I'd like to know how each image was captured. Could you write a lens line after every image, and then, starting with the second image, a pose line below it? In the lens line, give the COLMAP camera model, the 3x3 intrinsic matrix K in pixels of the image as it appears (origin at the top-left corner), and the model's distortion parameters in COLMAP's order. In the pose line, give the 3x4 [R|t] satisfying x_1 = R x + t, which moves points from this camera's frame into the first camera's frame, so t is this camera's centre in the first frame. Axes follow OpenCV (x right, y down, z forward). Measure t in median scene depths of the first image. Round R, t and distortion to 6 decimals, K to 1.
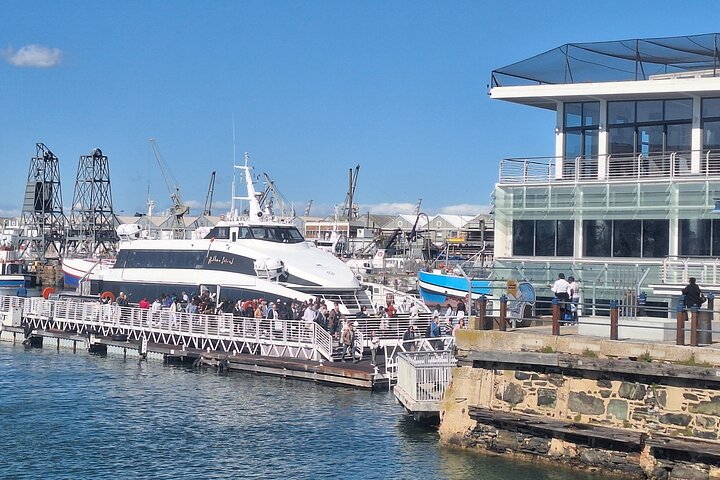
lens RADIAL K [[1388.5, 0, 360.0], [0, 1388.5, 240.0], [0, 0, 1]] dist [0.174838, -0.005574]
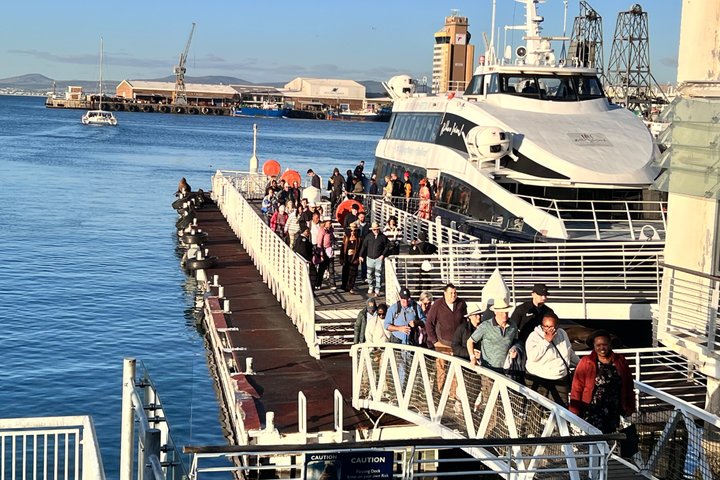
lens RADIAL K [[1137.3, 0, 393.5], [0, 1137.3, 241.3], [0, 0, 1]] dist [0.420092, -1.835830]
pose [[0.880000, 0.063815, -0.470668, 0.162167], [-0.007943, 0.992772, 0.119753, 0.004548], [0.474908, -0.101644, 0.874146, 0.717951]]
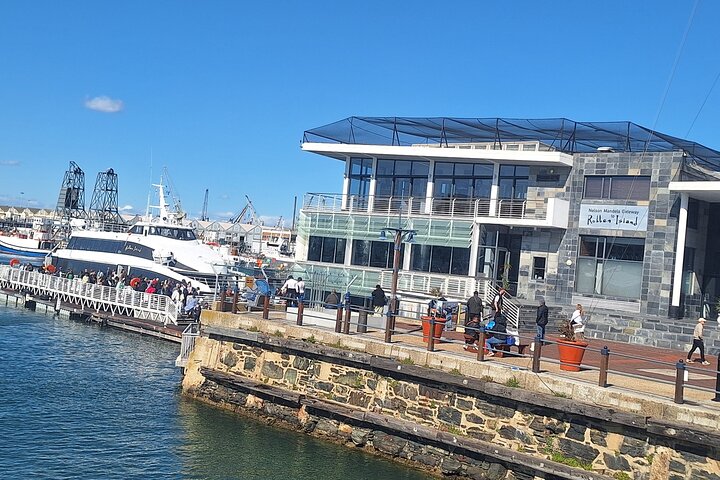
lens RADIAL K [[907.6, 0, 360.0], [0, 907.6, 240.0], [0, 0, 1]] dist [0.227717, -0.525196]
pose [[0.995884, 0.078370, 0.045540, 0.118857], [-0.078045, 0.996910, -0.008857, -0.005544], [-0.046094, 0.005266, 0.998923, 0.061012]]
